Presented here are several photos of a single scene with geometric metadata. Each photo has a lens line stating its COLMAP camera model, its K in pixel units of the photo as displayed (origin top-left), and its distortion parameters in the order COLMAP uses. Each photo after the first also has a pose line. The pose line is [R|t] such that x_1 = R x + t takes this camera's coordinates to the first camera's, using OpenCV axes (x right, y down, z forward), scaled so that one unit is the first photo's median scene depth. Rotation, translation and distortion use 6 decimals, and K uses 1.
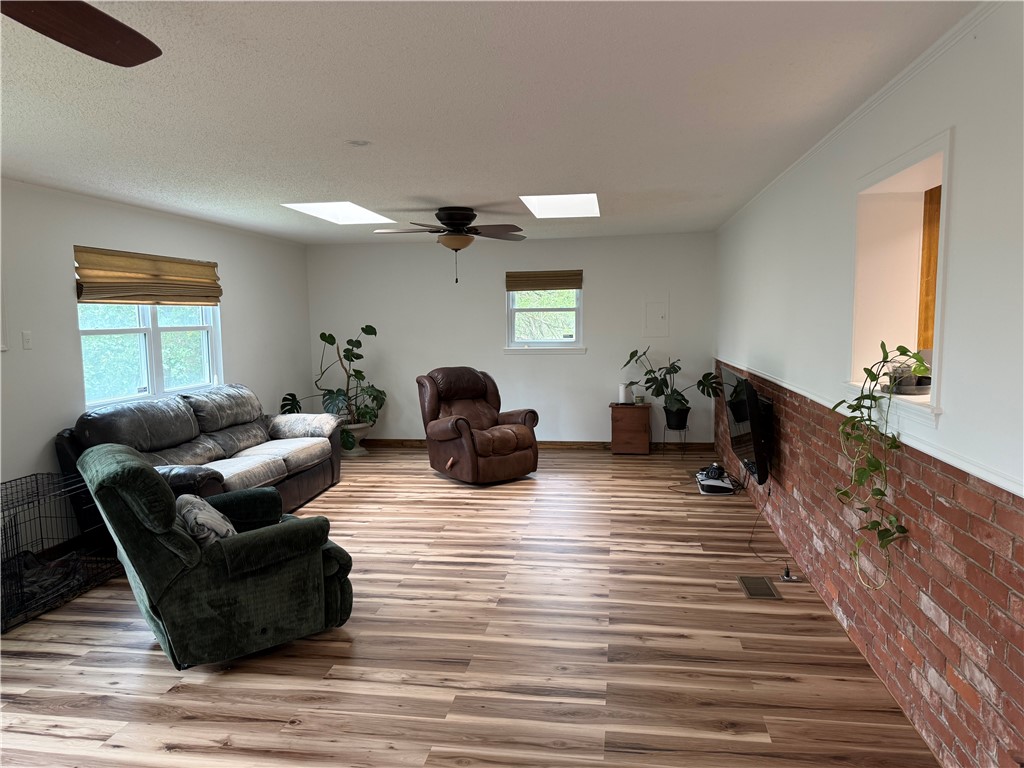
lens RADIAL K [[725.1, 0, 508.6], [0, 725.1, 382.2], [0, 0, 1]] dist [0.045061, -0.050440]
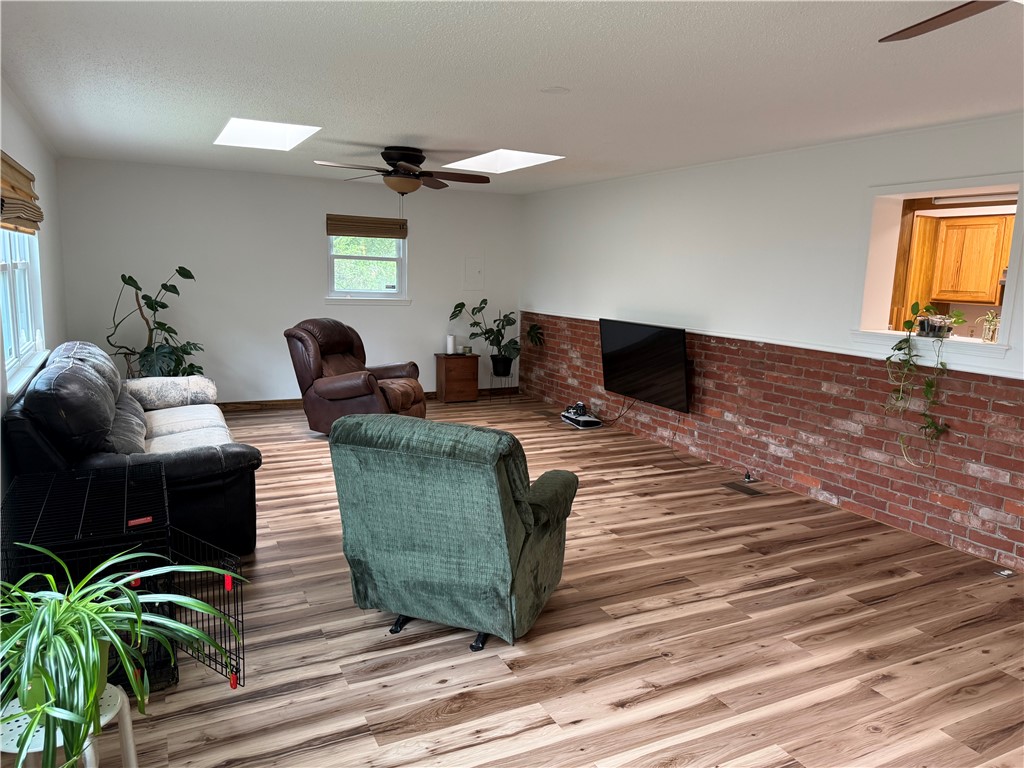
lens RADIAL K [[725.1, 0, 516.4], [0, 725.1, 388.5], [0, 0, 1]] dist [0.045061, -0.050440]
pose [[0.811348, -0.057232, 0.581756, -0.671193], [0.012064, 0.996623, 0.081221, -0.007426], [-0.584440, -0.058880, 0.809298, 0.180561]]
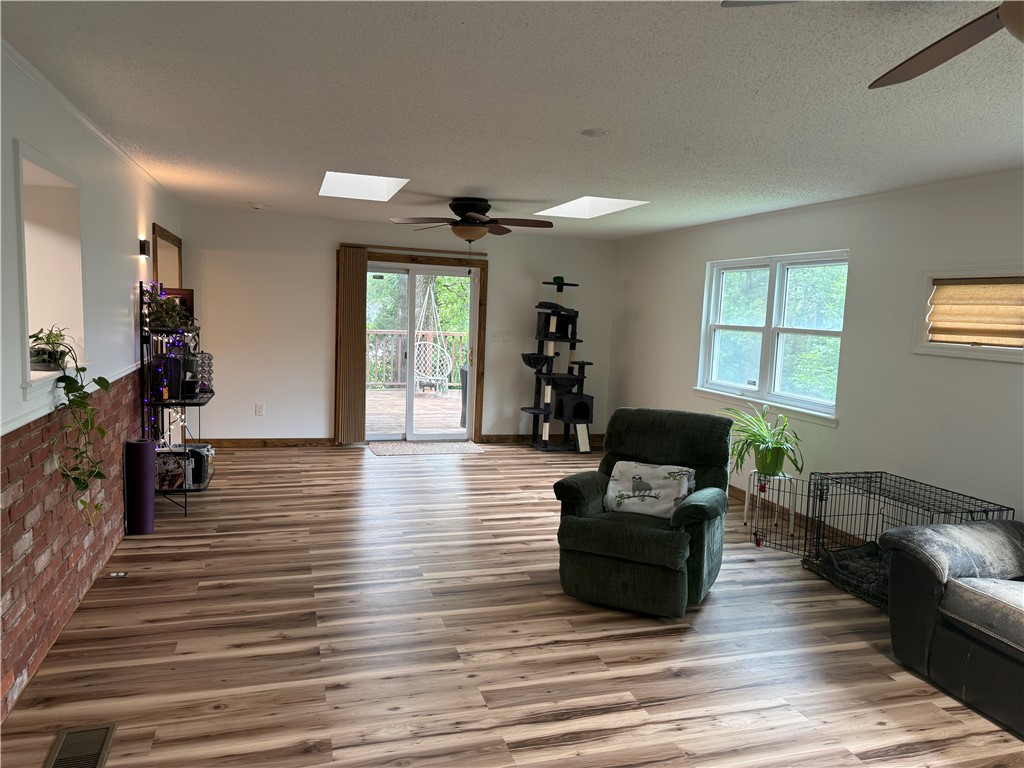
lens RADIAL K [[725.1, 0, 513.4], [0, 725.1, 384.4], [0, 0, 1]] dist [0.045061, -0.050440]
pose [[-0.898223, 0.027910, -0.438653, 0.252439], [-0.064642, 0.978742, 0.194642, -0.147522], [0.434761, 0.203187, -0.877324, 1.493564]]
